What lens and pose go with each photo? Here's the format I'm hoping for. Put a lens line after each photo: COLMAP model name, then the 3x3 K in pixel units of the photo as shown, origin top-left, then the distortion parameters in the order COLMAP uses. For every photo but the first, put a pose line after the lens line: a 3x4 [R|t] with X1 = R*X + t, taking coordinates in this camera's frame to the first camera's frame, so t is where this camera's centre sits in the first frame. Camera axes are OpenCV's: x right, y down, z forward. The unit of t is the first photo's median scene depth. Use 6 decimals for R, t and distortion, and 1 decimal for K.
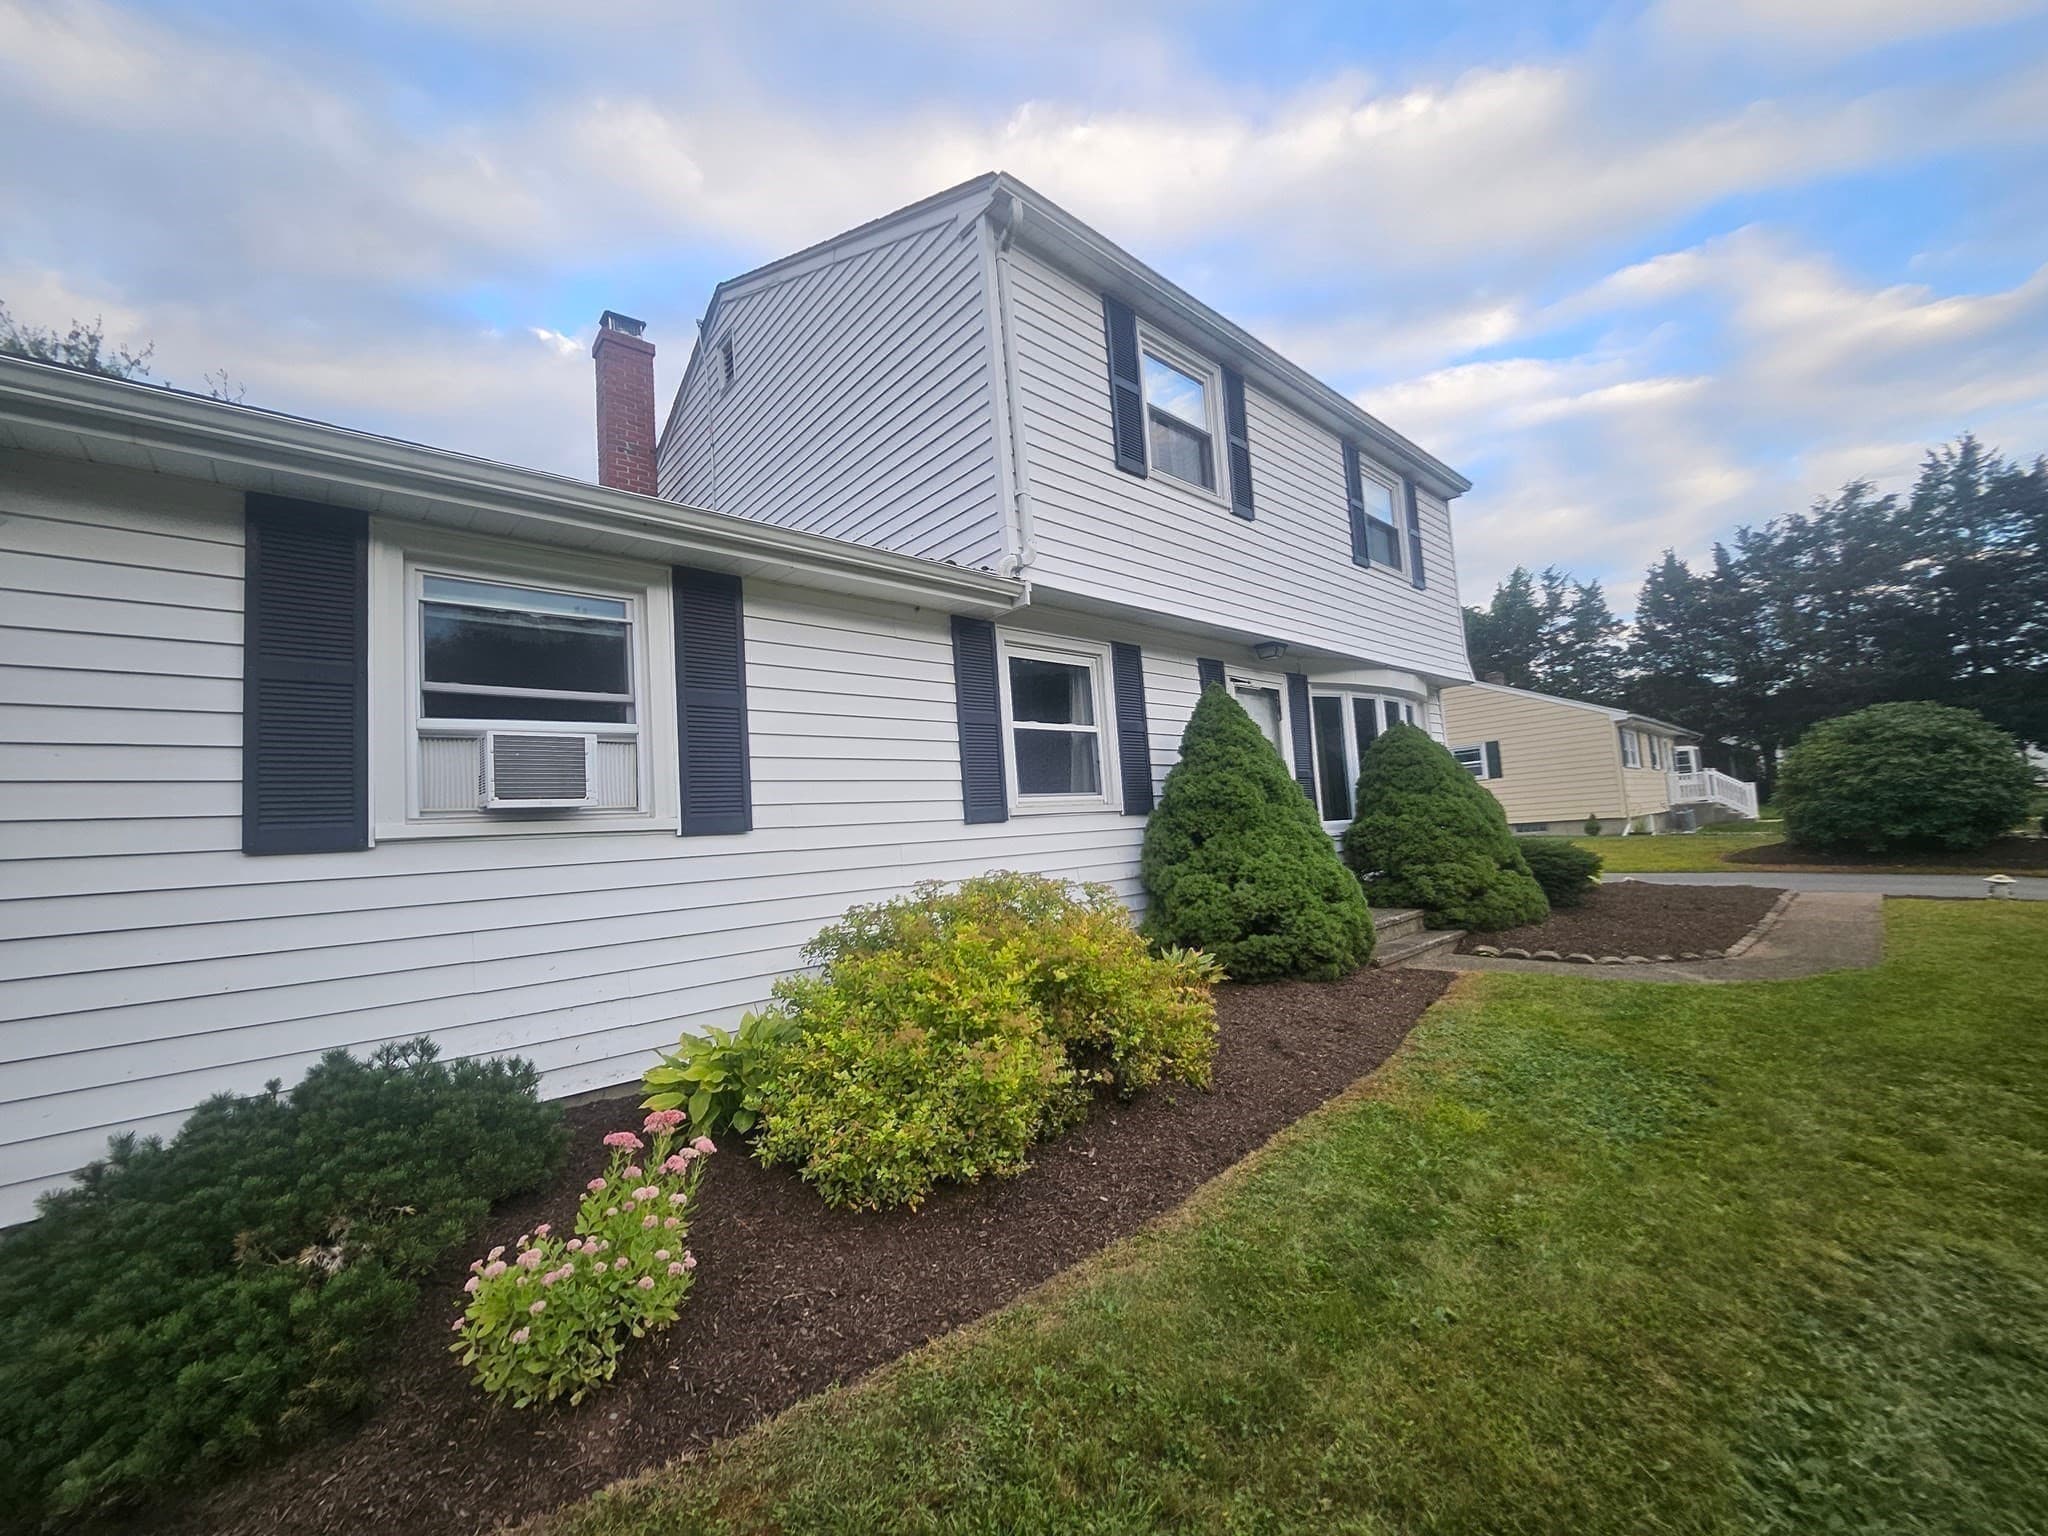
lens RADIAL K [[789.6, 0, 1032.3], [0, 789.6, 777.3], [0, 0, 1]] dist [-0.015511, -0.000083]
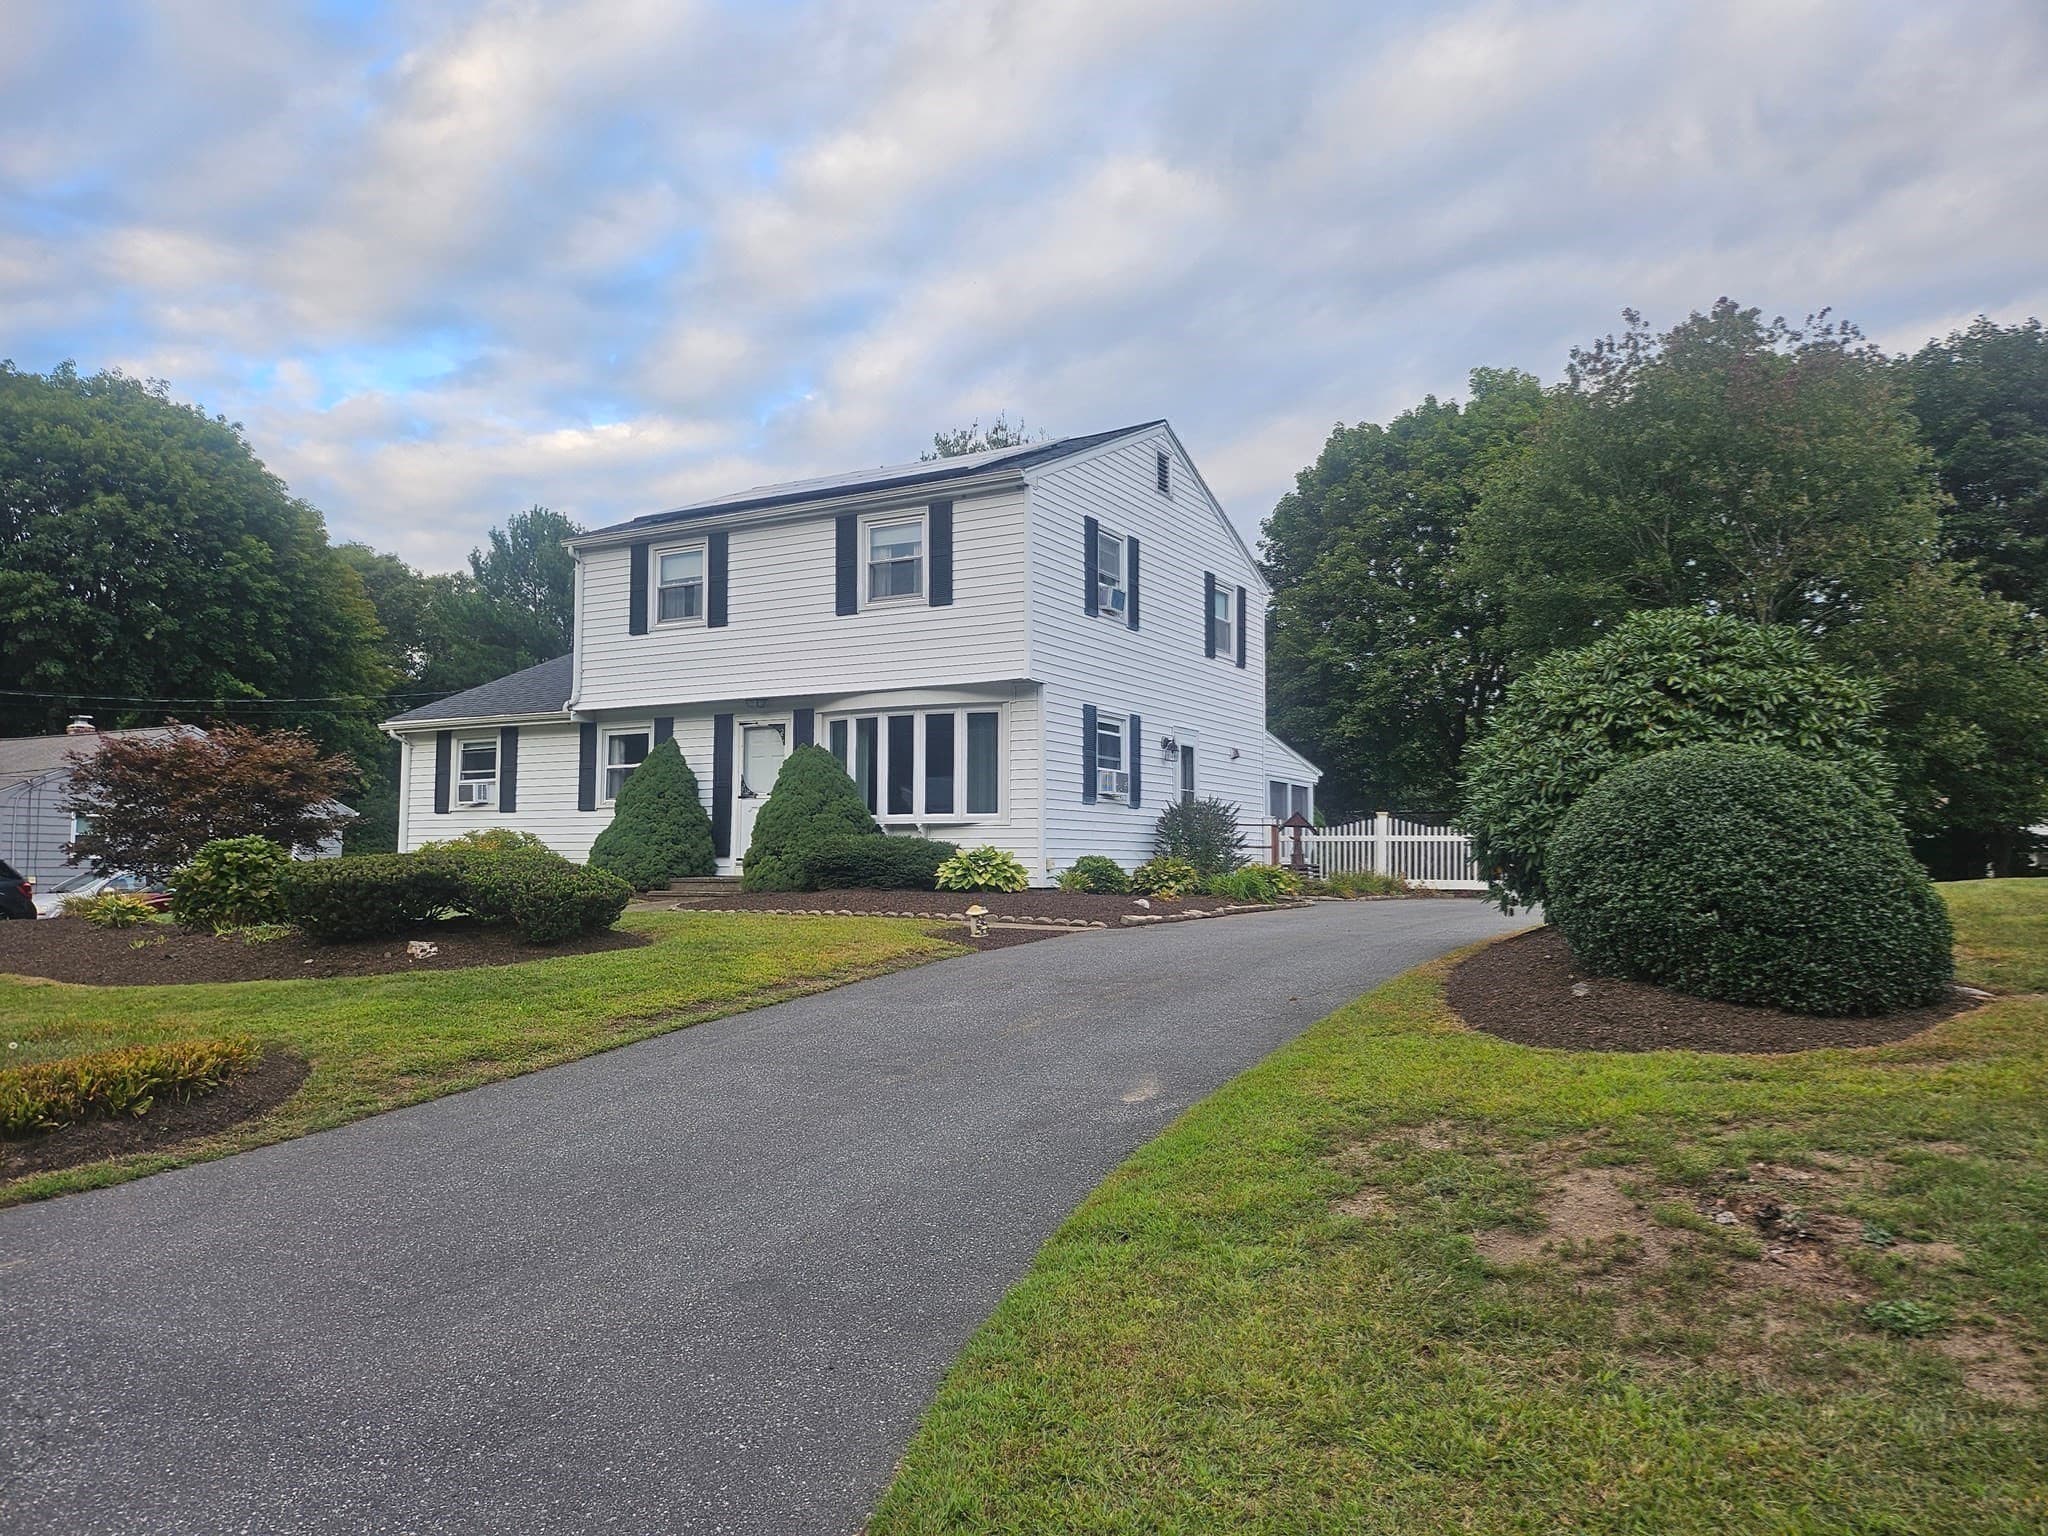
lens RADIAL K [[1432.7, 0, 1029.5], [0, 1432.7, 776.8], [0, 0, 1]] dist [0.077866, -0.076655]
pose [[0.311638, 0.002502, -0.950198, 5.535889], [0.041697, 0.998997, 0.016306, -0.073054], [0.949286, -0.044702, 0.311221, 1.139733]]
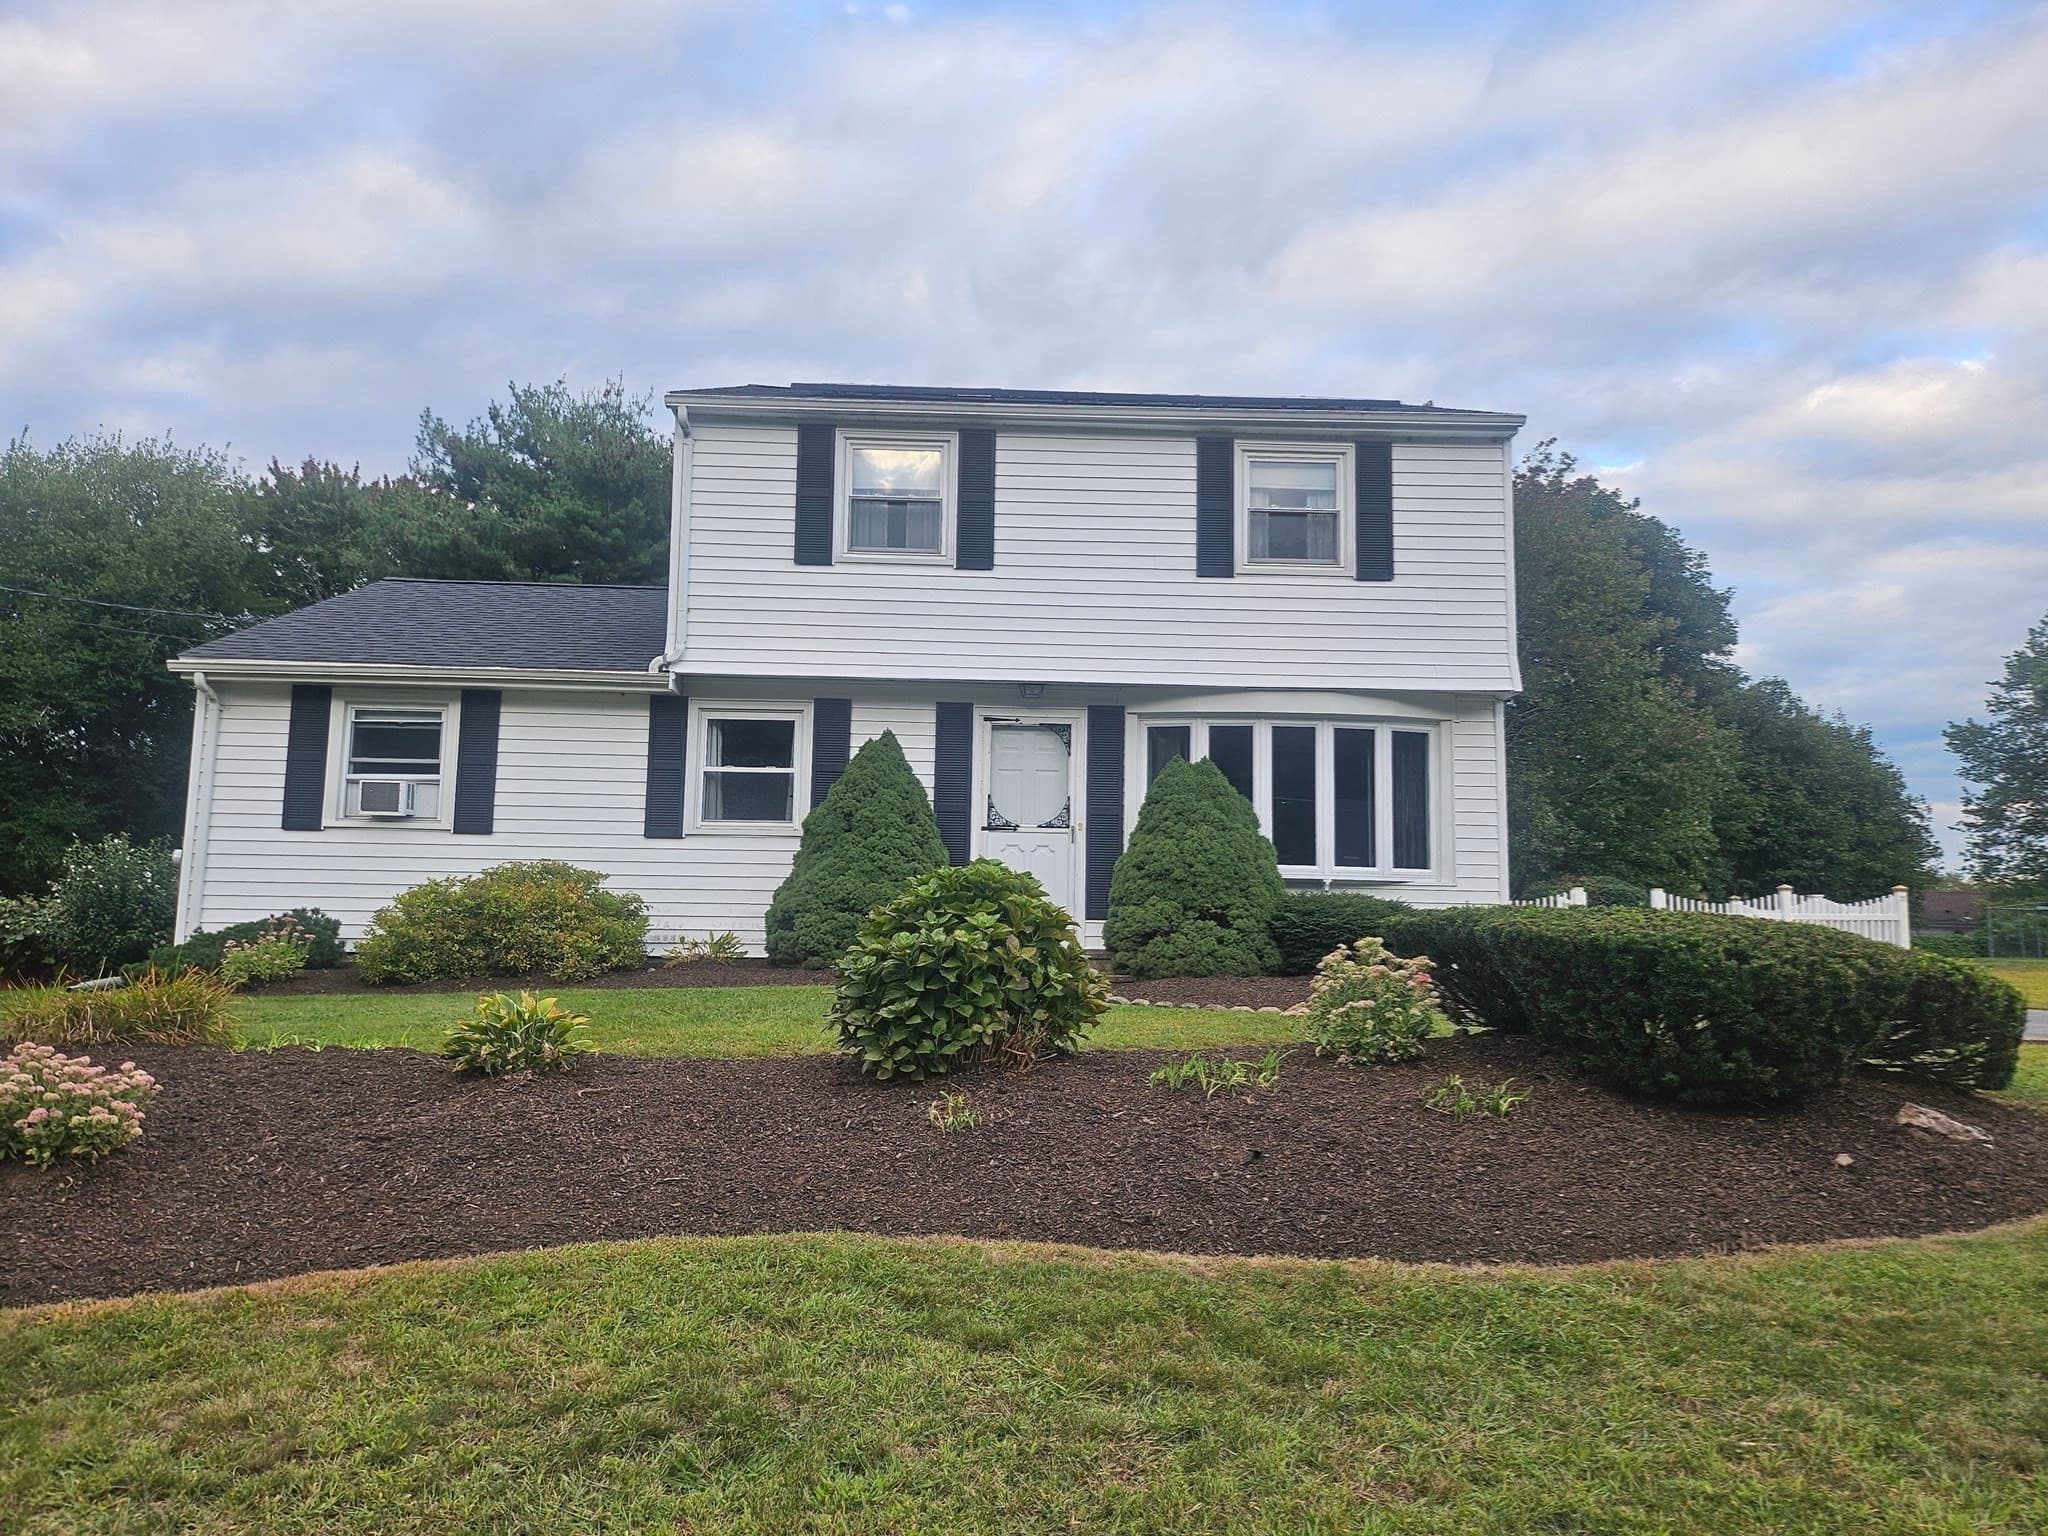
lens RADIAL K [[1432.7, 0, 1029.5], [0, 1432.7, 776.8], [0, 0, 1]] dist [0.077866, -0.076655]
pose [[0.764162, 0.000170, -0.645024, 2.670725], [-0.019693, 0.999540, -0.023066, -0.008223], [0.644723, 0.030329, 0.763814, -0.724871]]
